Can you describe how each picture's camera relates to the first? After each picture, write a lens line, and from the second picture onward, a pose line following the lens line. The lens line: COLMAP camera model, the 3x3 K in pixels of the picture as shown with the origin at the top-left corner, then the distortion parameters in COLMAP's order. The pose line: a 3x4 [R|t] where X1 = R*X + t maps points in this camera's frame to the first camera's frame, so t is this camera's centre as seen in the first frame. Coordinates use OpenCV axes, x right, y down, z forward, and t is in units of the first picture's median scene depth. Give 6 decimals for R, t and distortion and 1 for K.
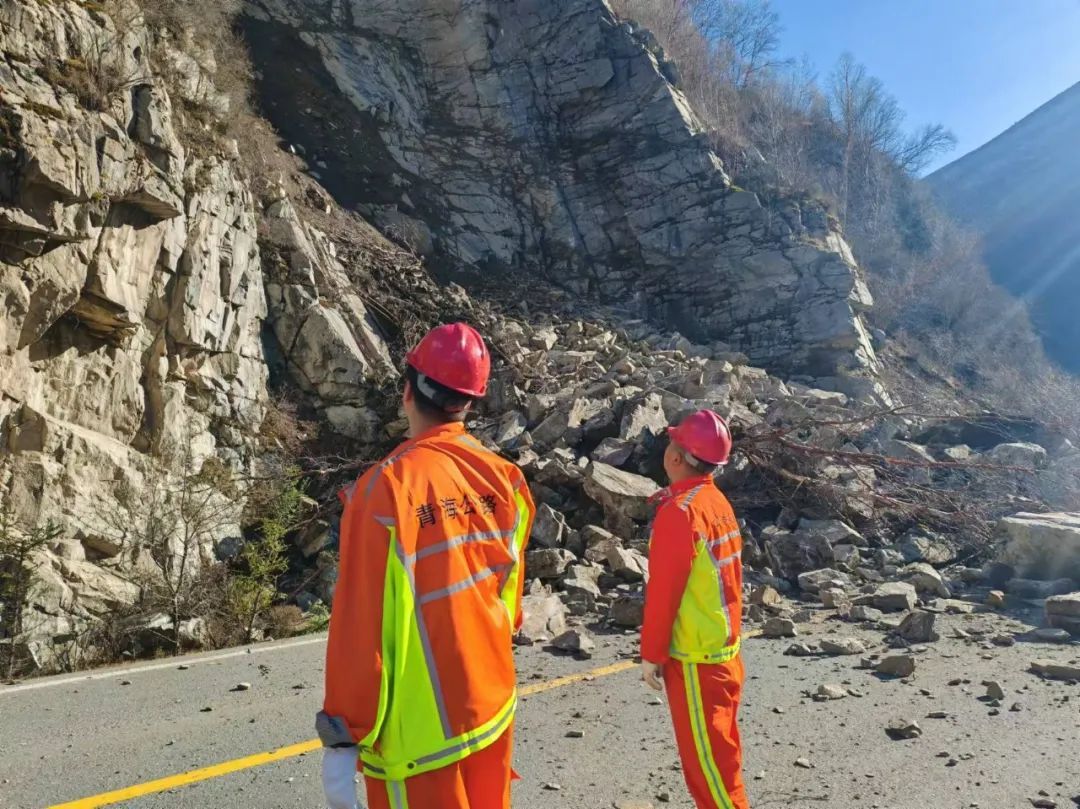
lens RADIAL K [[779.3, 0, 540.0], [0, 779.3, 404.5], [0, 0, 1]] dist [0.068089, -0.000185]
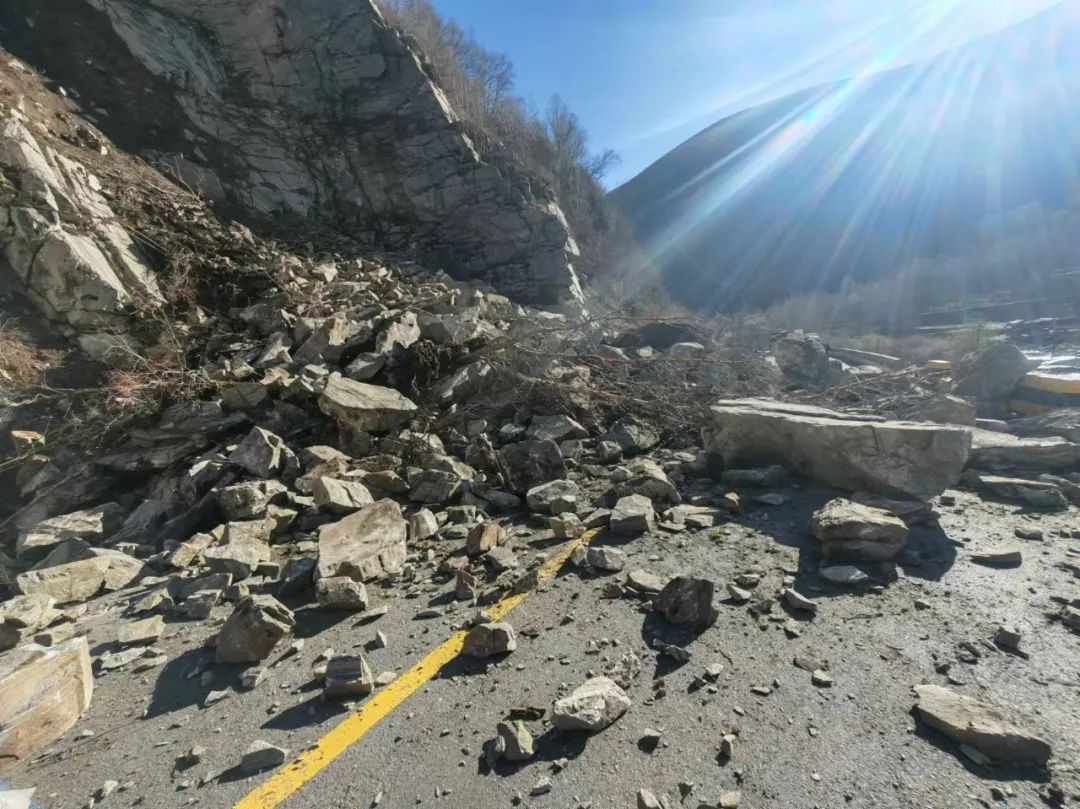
lens RADIAL K [[486.6, 0, 540.0], [0, 486.6, 404.5], [0, 0, 1]] dist [0.000886, 0.000082]
pose [[0.947138, -0.075111, 0.311910, 0.072119], [0.030984, 0.989079, 0.144095, 0.016917], [-0.319327, -0.126813, 0.939121, 0.199857]]
